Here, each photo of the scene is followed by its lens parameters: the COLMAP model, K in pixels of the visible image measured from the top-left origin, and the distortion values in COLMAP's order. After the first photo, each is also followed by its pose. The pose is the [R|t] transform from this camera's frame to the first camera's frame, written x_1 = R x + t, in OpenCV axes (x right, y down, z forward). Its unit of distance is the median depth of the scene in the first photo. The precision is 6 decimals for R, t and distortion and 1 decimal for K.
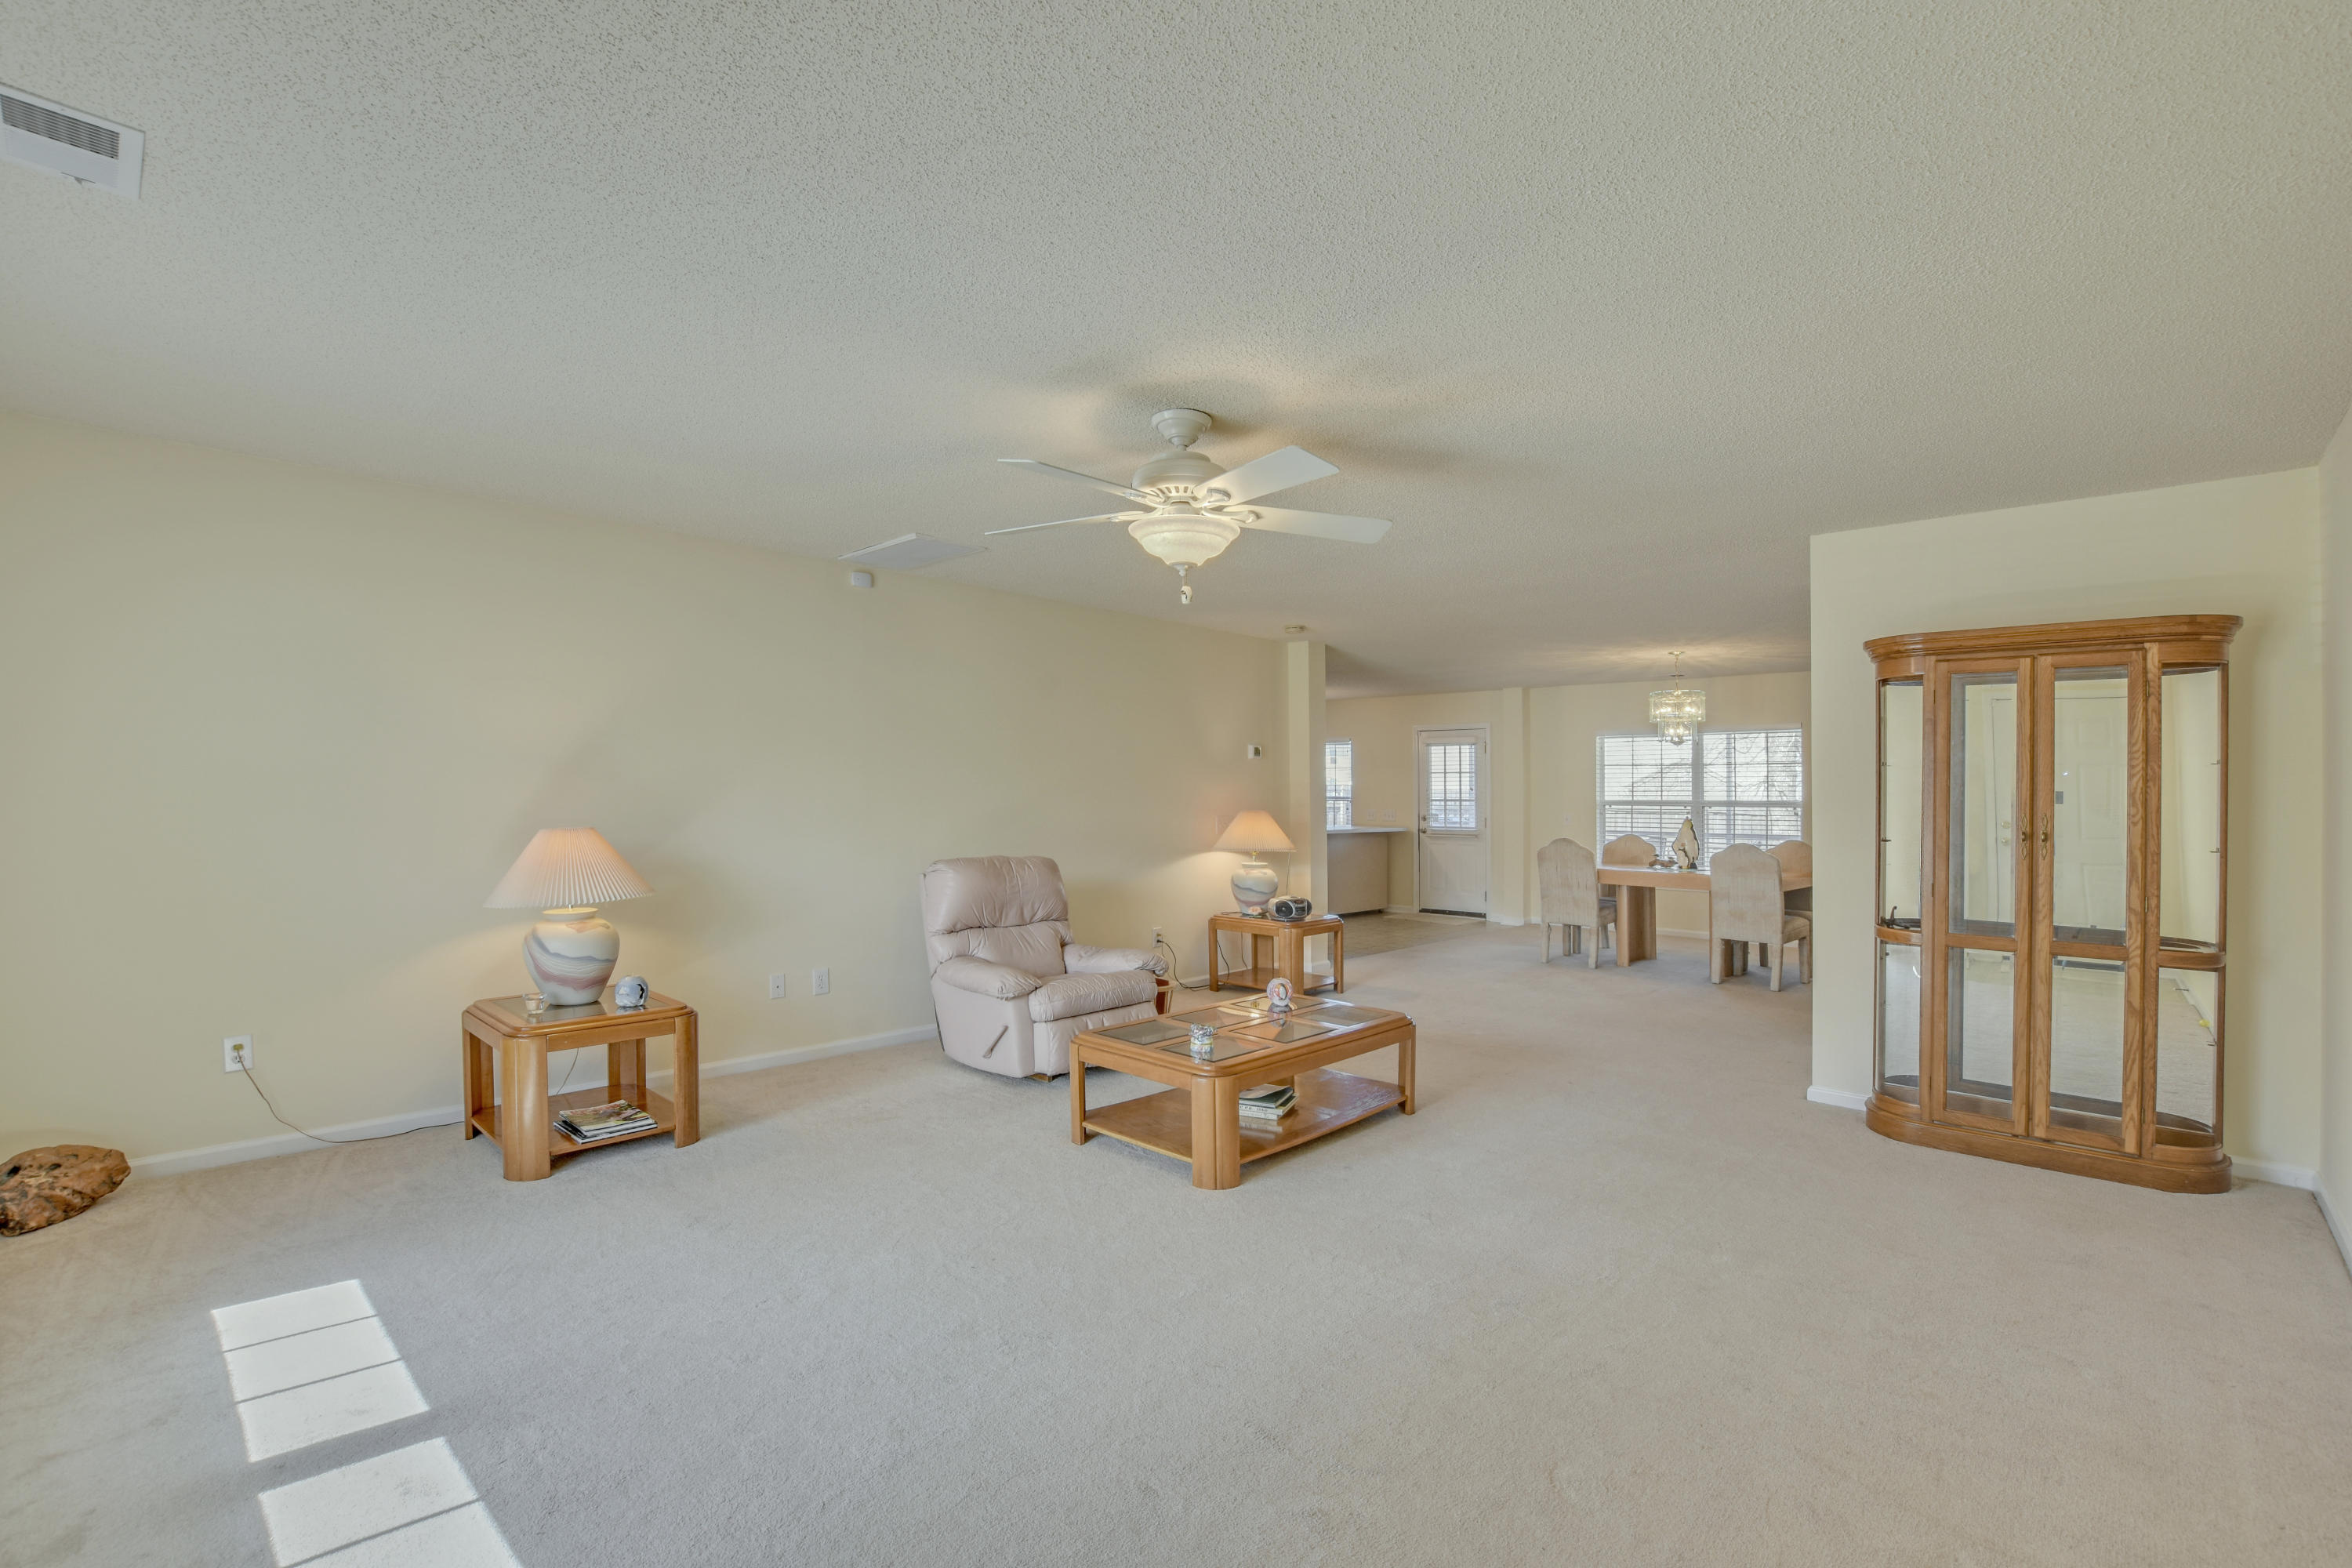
lens RADIAL K [[1072.7, 0, 1169.6], [0, 1072.7, 793.4], [0, 0, 1]] dist [0.000287, 0.000731]
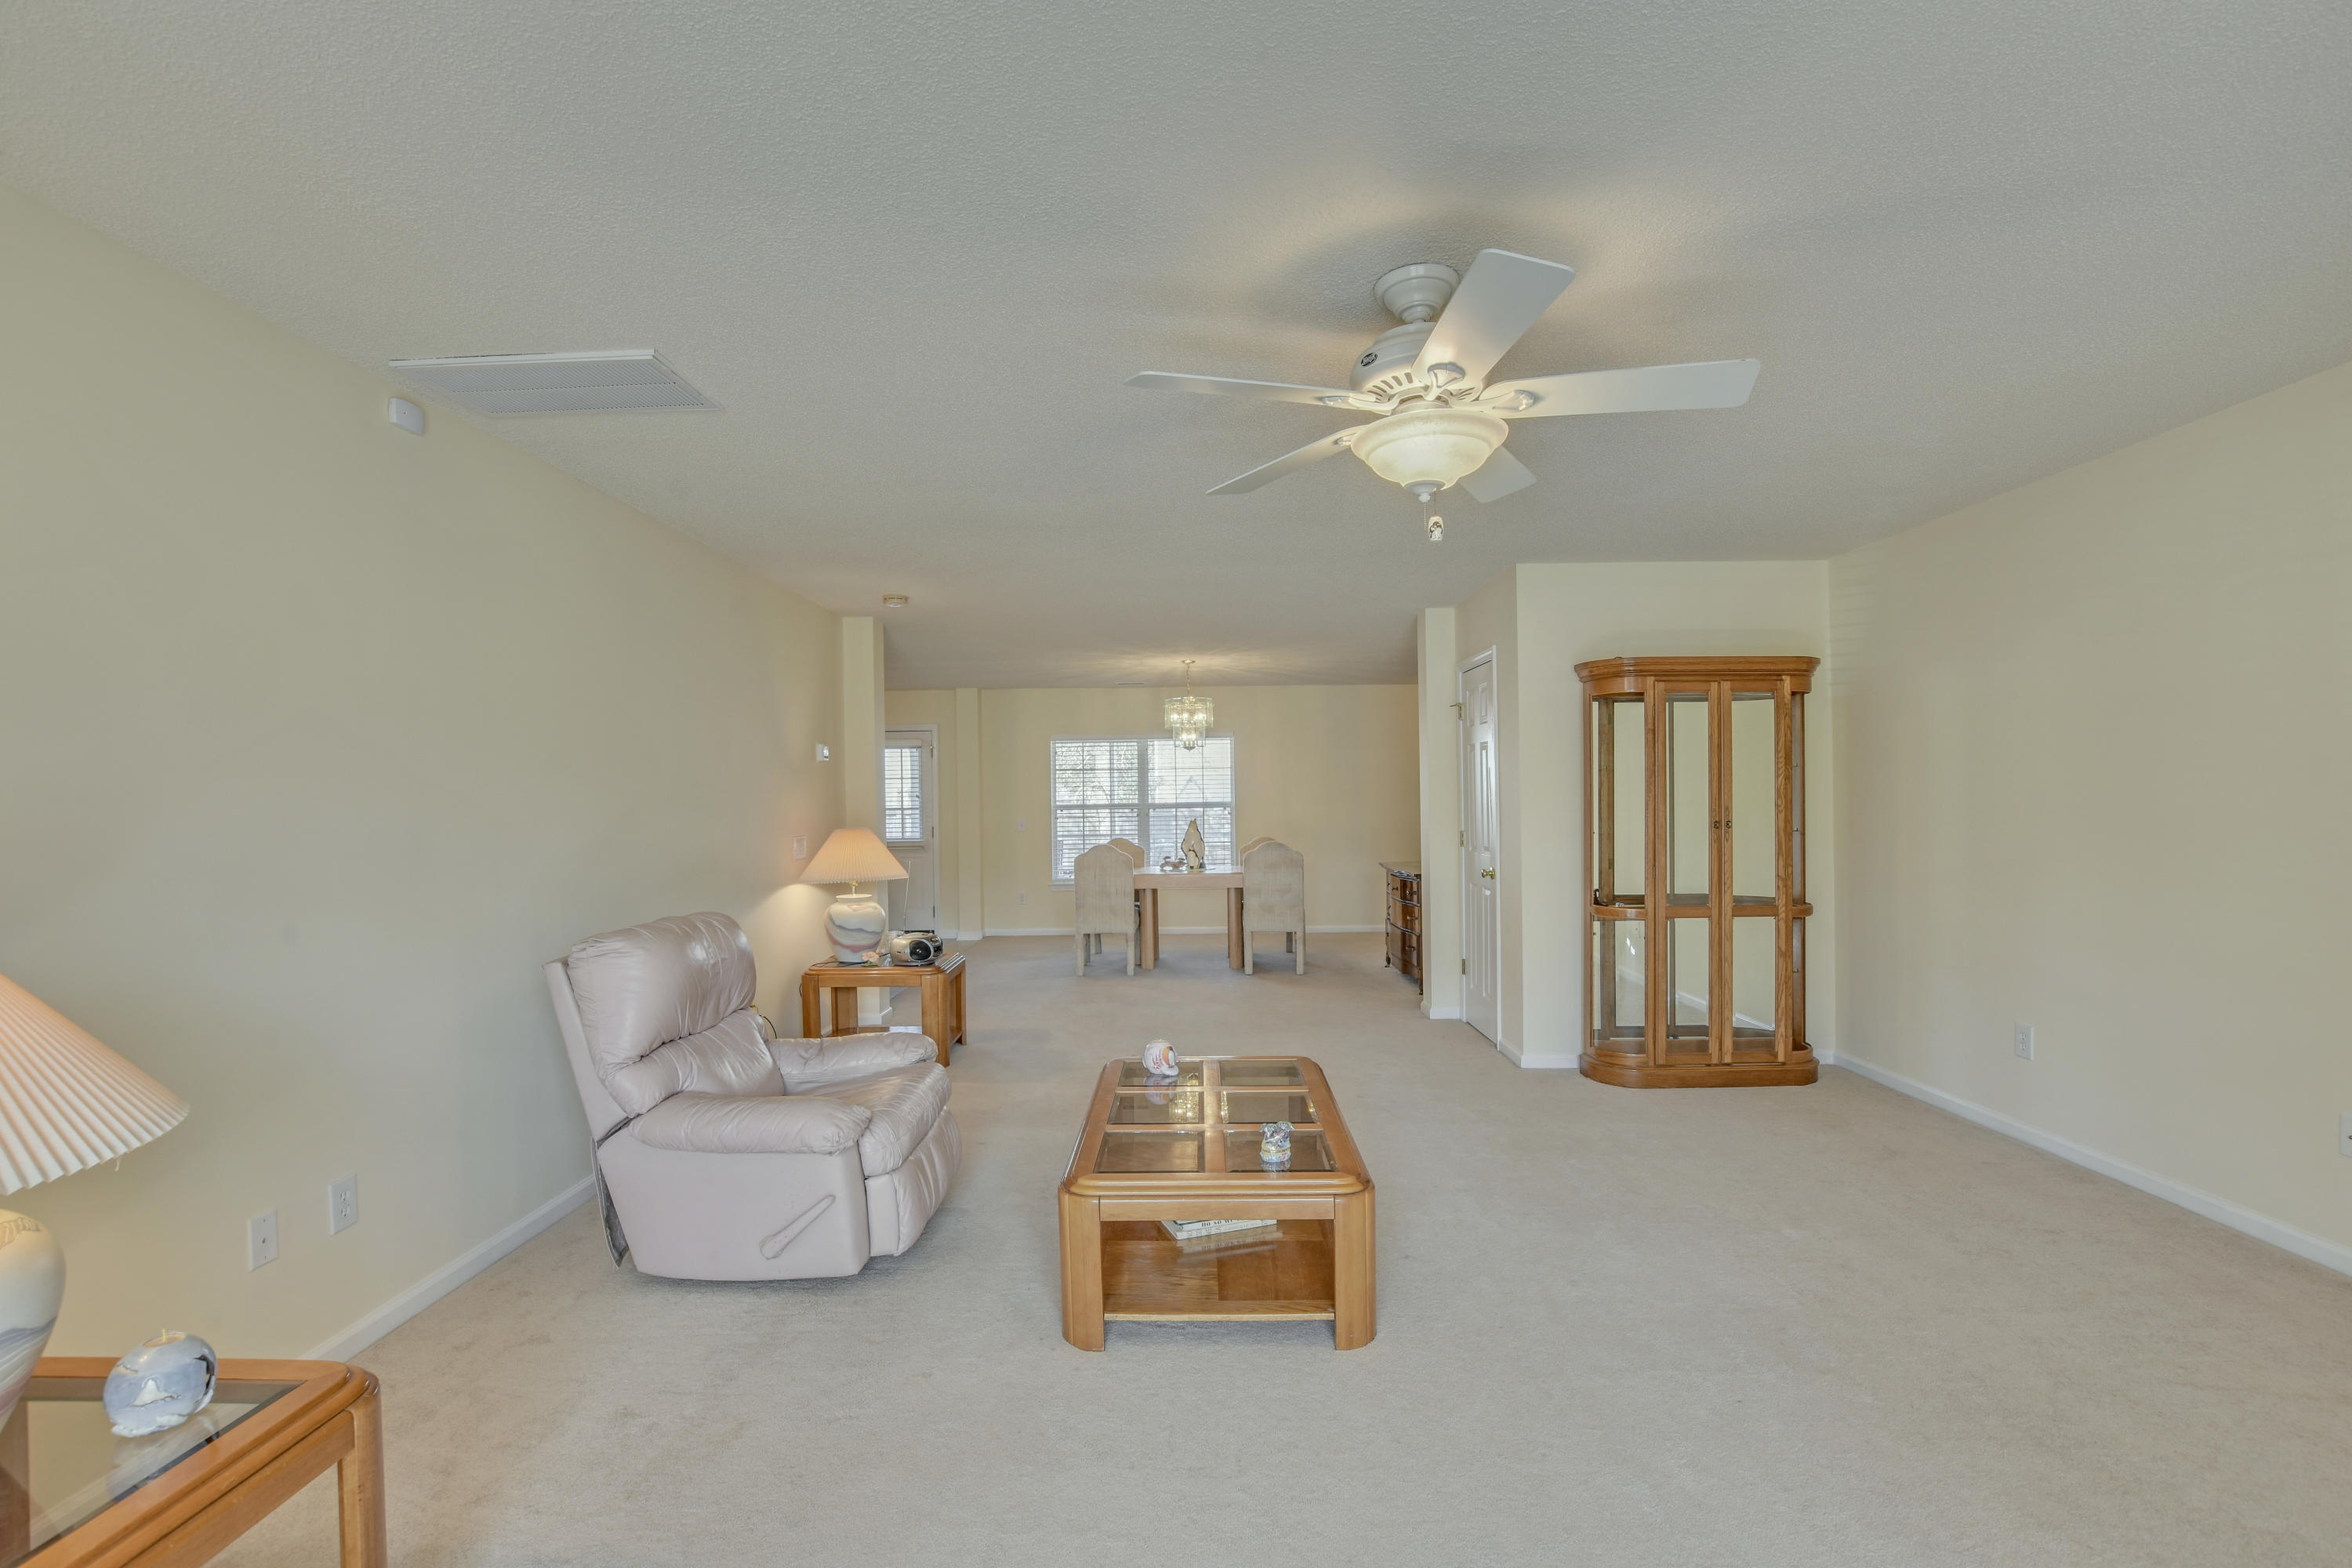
lens RADIAL K [[1072.7, 0, 1179.4], [0, 1072.7, 778.9], [0, 0, 1]] dist [0.000287, 0.000731]
pose [[0.732768, -0.006388, 0.680449, -0.422155], [0.019692, 0.999736, -0.011821, -0.008590], [-0.680194, 0.022061, 0.732700, 0.416304]]
